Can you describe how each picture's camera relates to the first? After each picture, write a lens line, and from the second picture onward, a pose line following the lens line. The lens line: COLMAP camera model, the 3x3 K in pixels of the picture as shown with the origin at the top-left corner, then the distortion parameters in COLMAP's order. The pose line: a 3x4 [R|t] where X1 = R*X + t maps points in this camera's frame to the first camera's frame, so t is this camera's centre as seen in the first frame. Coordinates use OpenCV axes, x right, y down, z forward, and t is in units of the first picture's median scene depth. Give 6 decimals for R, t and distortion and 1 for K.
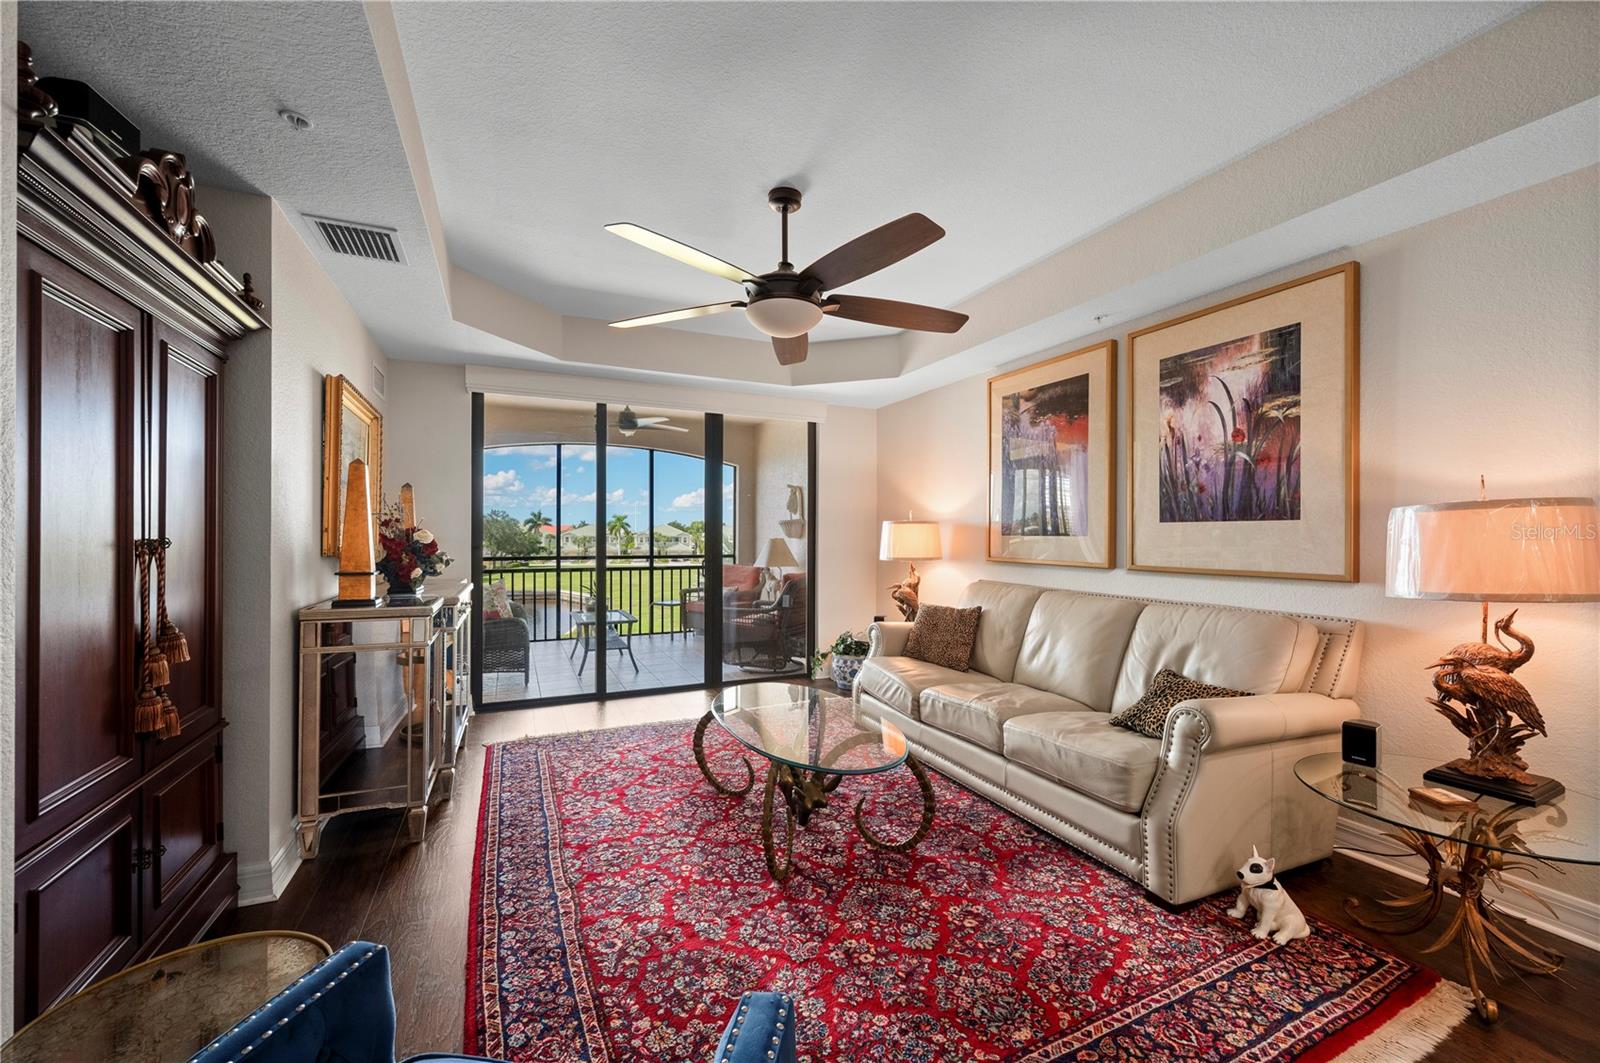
lens RADIAL K [[631.5, 0, 797.9], [0, 631.5, 535.0], [0, 0, 1]] dist [-0.000247, 0.000066]
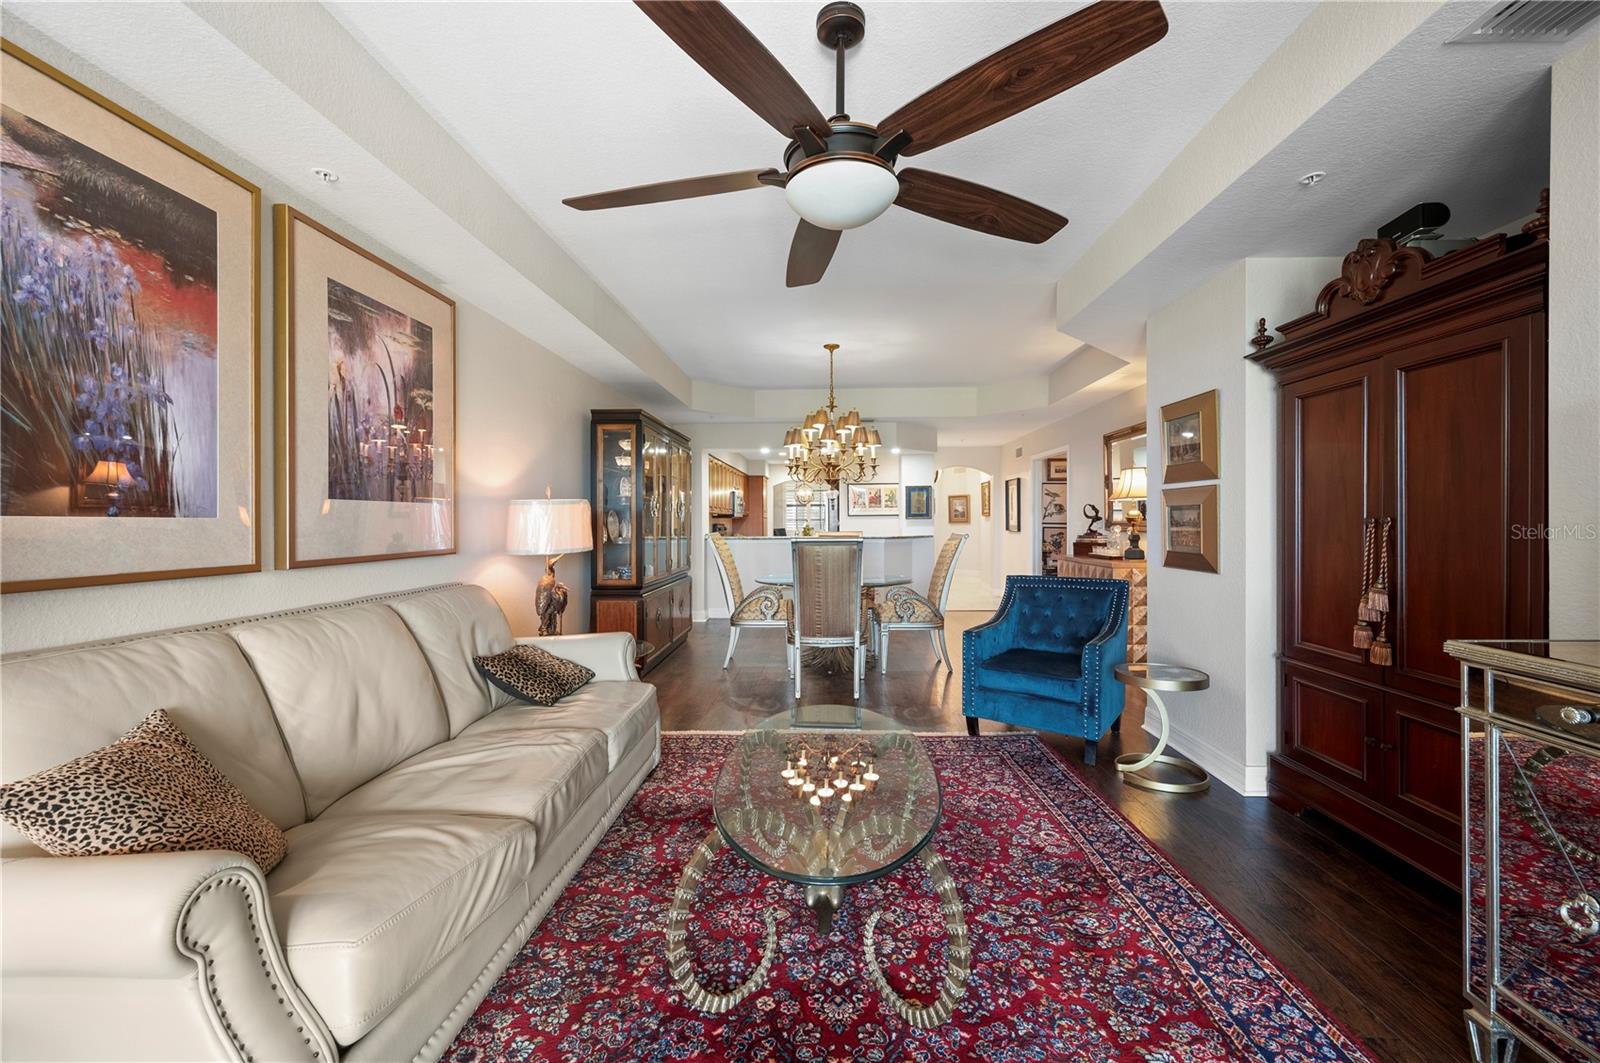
lens RADIAL K [[631.5, 0, 807.0], [0, 631.5, 523.0], [0, 0, 1]] dist [-0.000247, 0.000066]
pose [[-0.893862, -0.003822, 0.448326, -0.258703], [-0.000782, 0.999975, 0.006964, 0.003203], [-0.448341, 0.005874, -0.893843, 1.423003]]
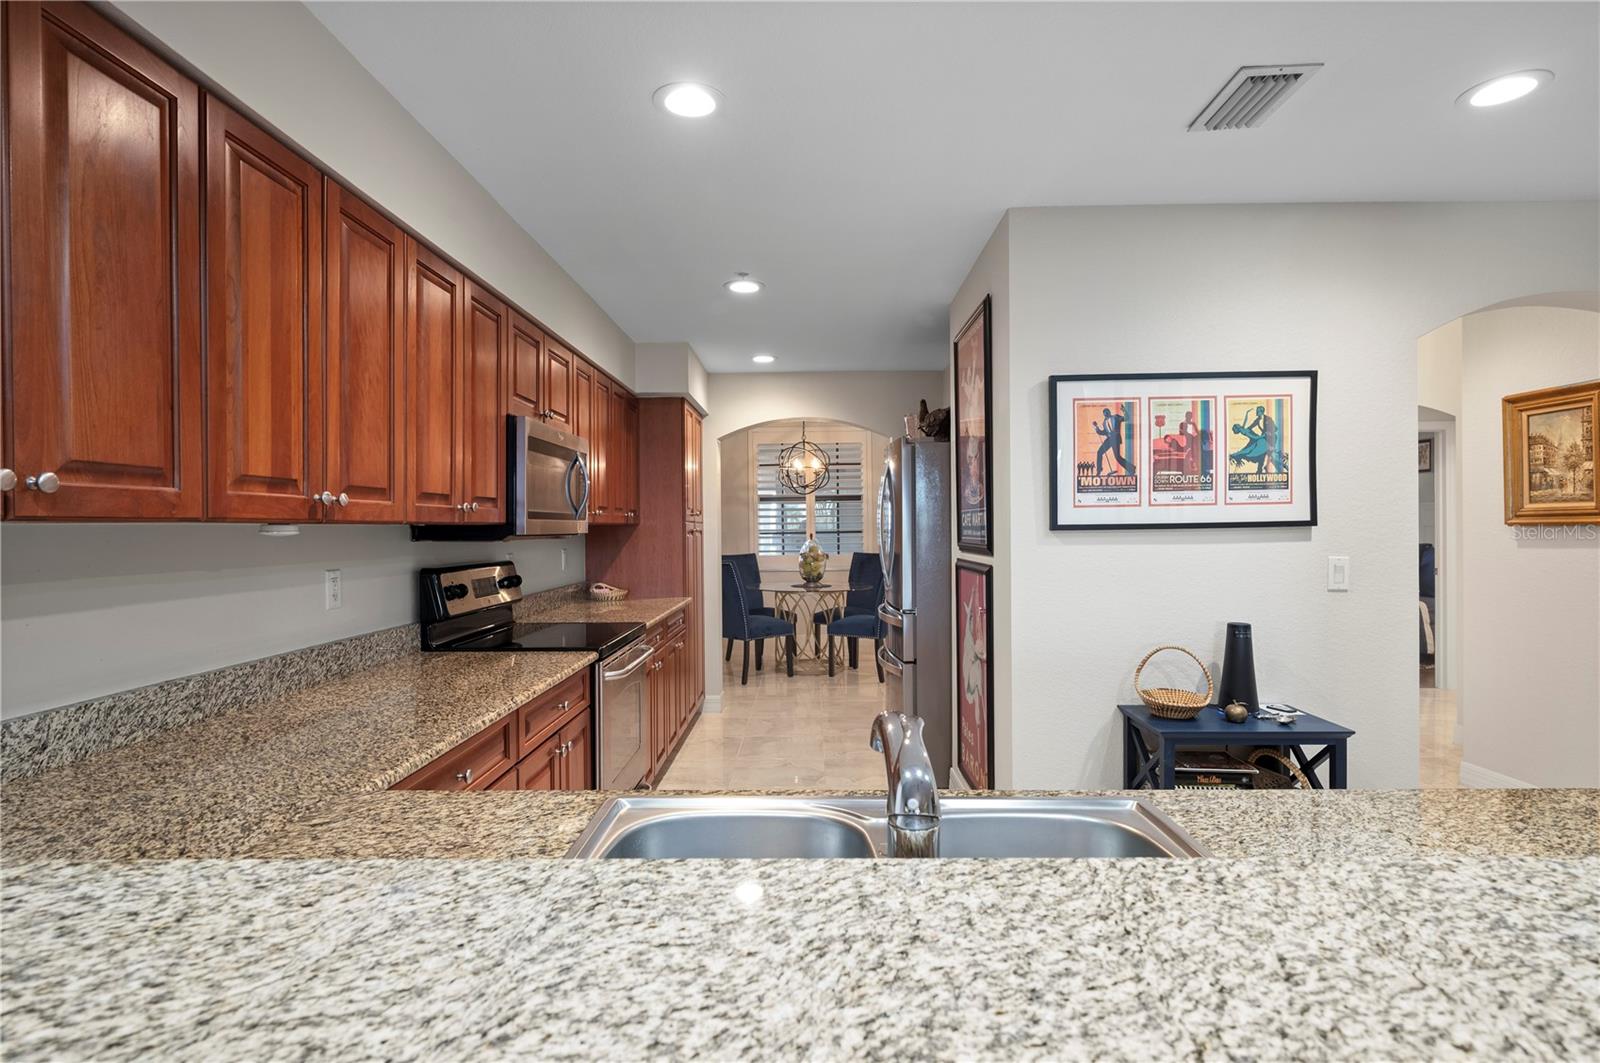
lens RADIAL K [[800.5, 0, 807.7], [0, 800.5, 526.8], [0, 0, 1]] dist [-0.004162, 0.001020]
pose [[-0.904664, -0.000244, 0.426125, 0.845810], [0.001946, 0.999987, 0.004705, -0.018354], [-0.426121, 0.005086, -0.904652, -0.619213]]
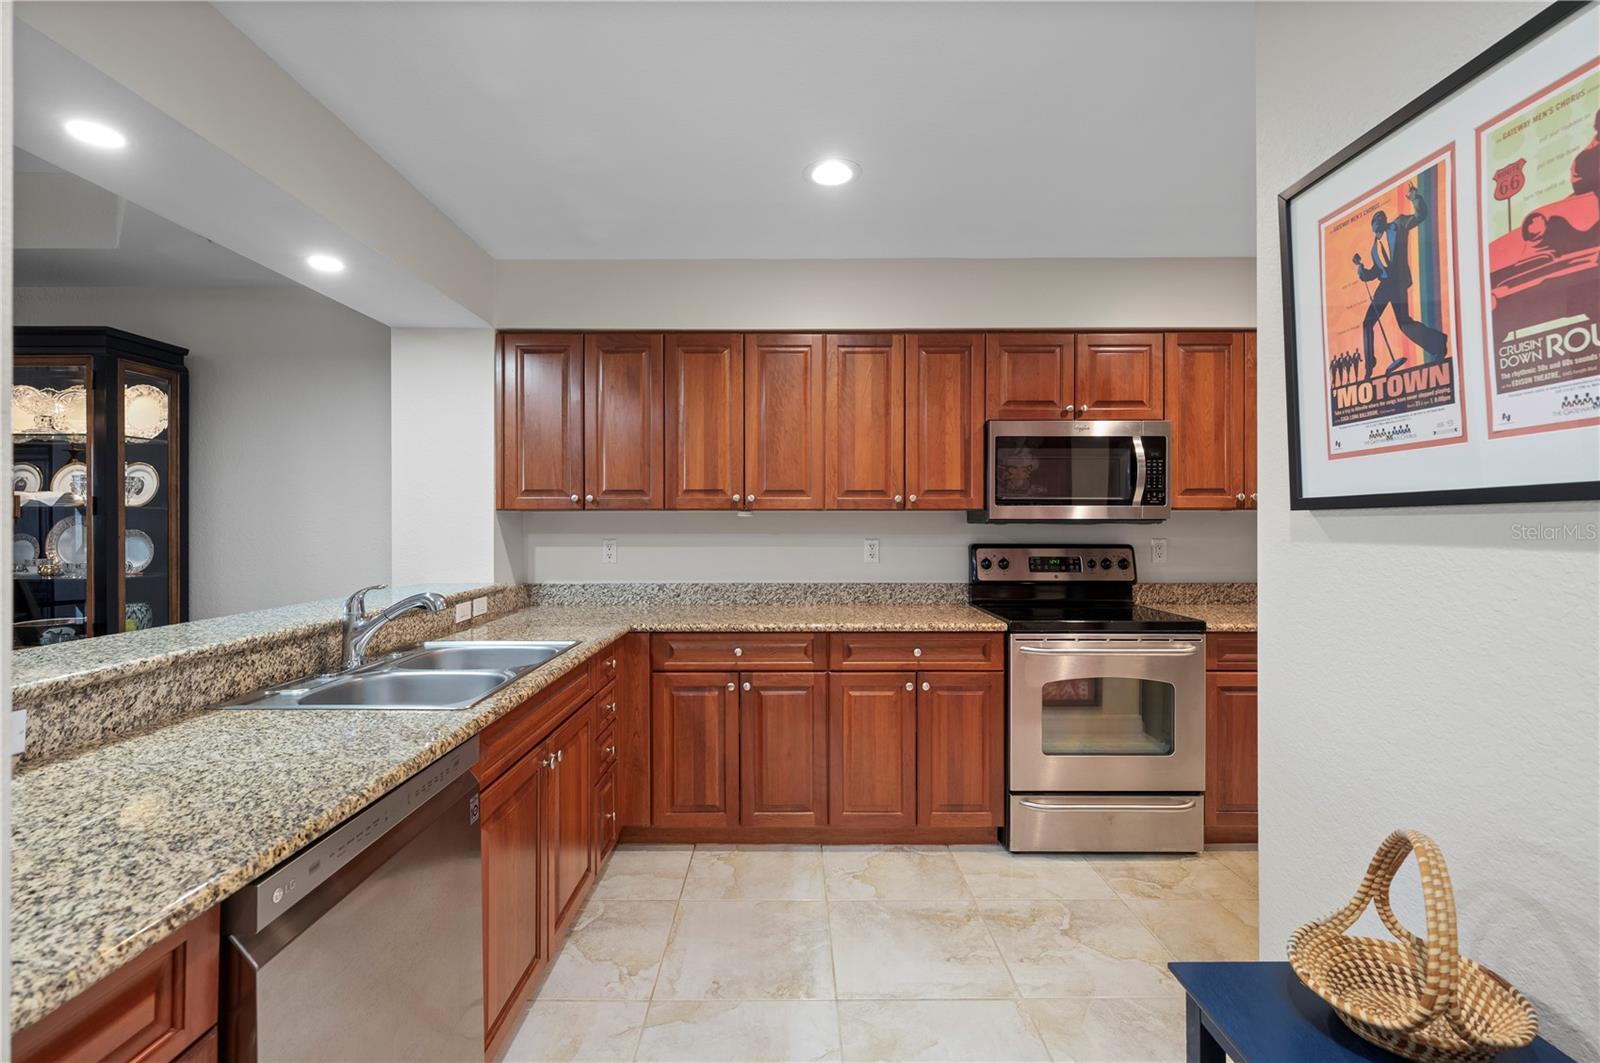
lens RADIAL K [[714.3, 0, 789.6], [0, 714.3, 520.1], [0, 0, 1]] dist [-0.002457, 0.000368]
pose [[0.414992, -0.002561, 0.909821, 0.535585], [0.004491, 0.999990, 0.000766, -0.006597], [-0.909814, 0.003768, 0.415000, -1.407578]]
